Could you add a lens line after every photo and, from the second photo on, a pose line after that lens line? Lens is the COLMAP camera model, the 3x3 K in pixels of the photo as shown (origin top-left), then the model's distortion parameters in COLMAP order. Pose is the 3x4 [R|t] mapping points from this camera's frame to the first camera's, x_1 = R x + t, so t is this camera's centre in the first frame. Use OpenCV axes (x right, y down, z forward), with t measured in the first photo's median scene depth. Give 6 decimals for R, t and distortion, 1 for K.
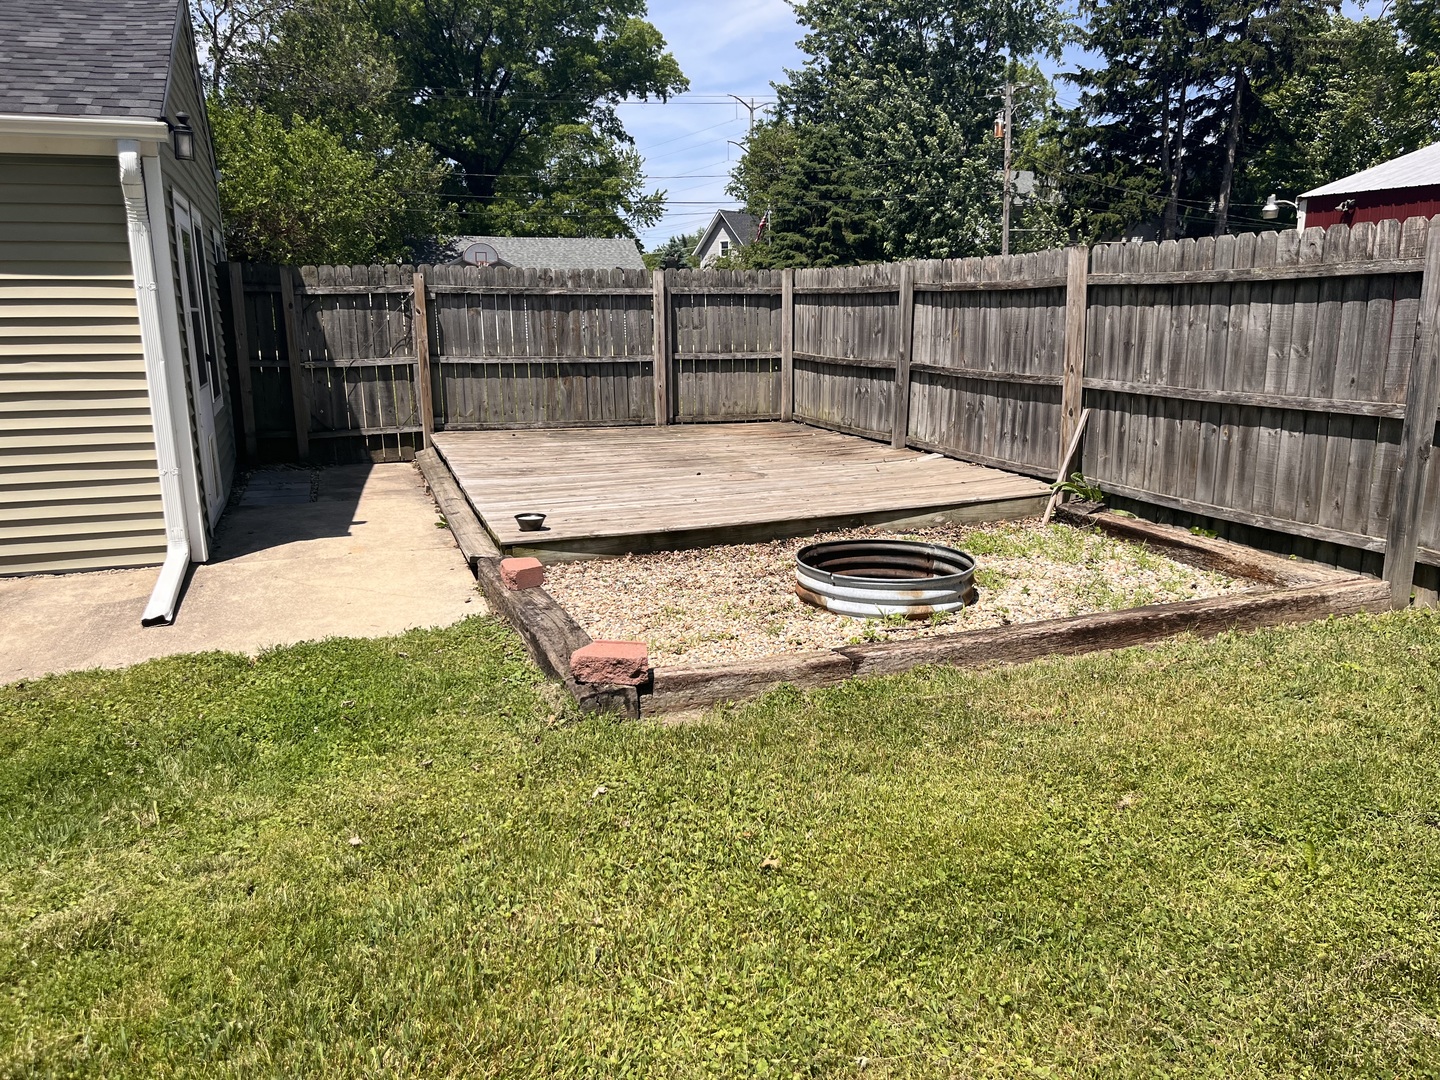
lens RADIAL K [[1098.9, 0, 720.0], [0, 1098.9, 540.0], [0, 0, 1]] dist [0.010860, -0.068741]
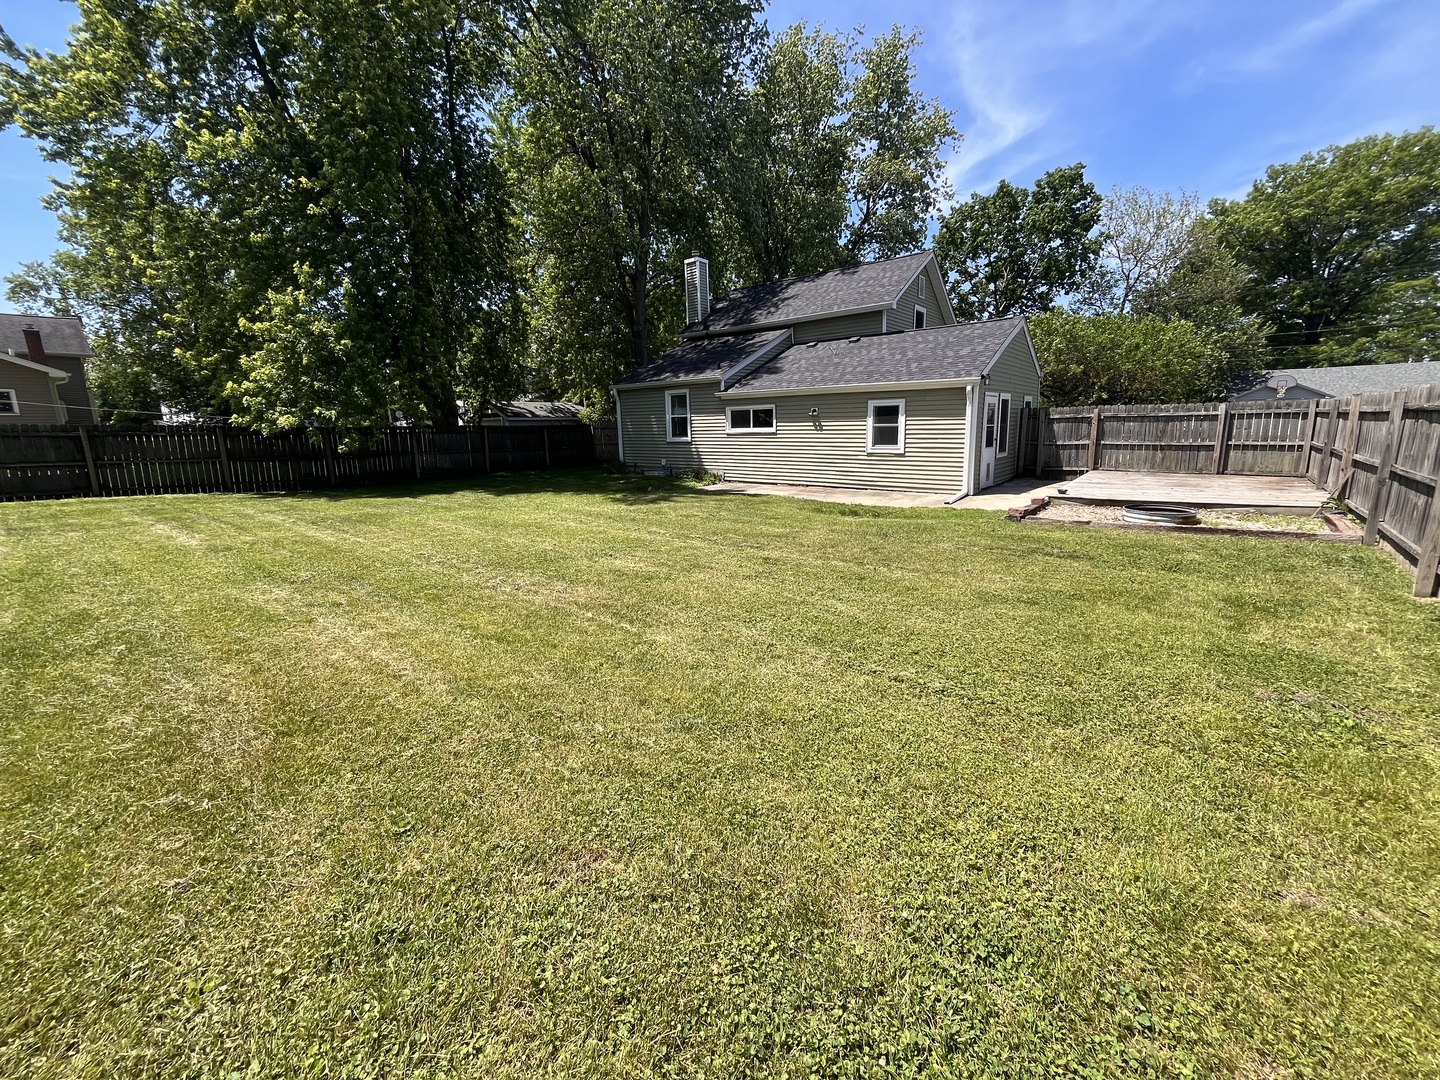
lens RADIAL K [[577.3, 0, 720.0], [0, 577.3, 540.0], [0, 0, 1]] dist [0.000463, -0.000036]
pose [[0.511659, 0.161786, -0.843819, 0.470184], [-0.157077, 0.983173, 0.093259, 0.075195], [0.844708, 0.084827, 0.528462, -0.449791]]
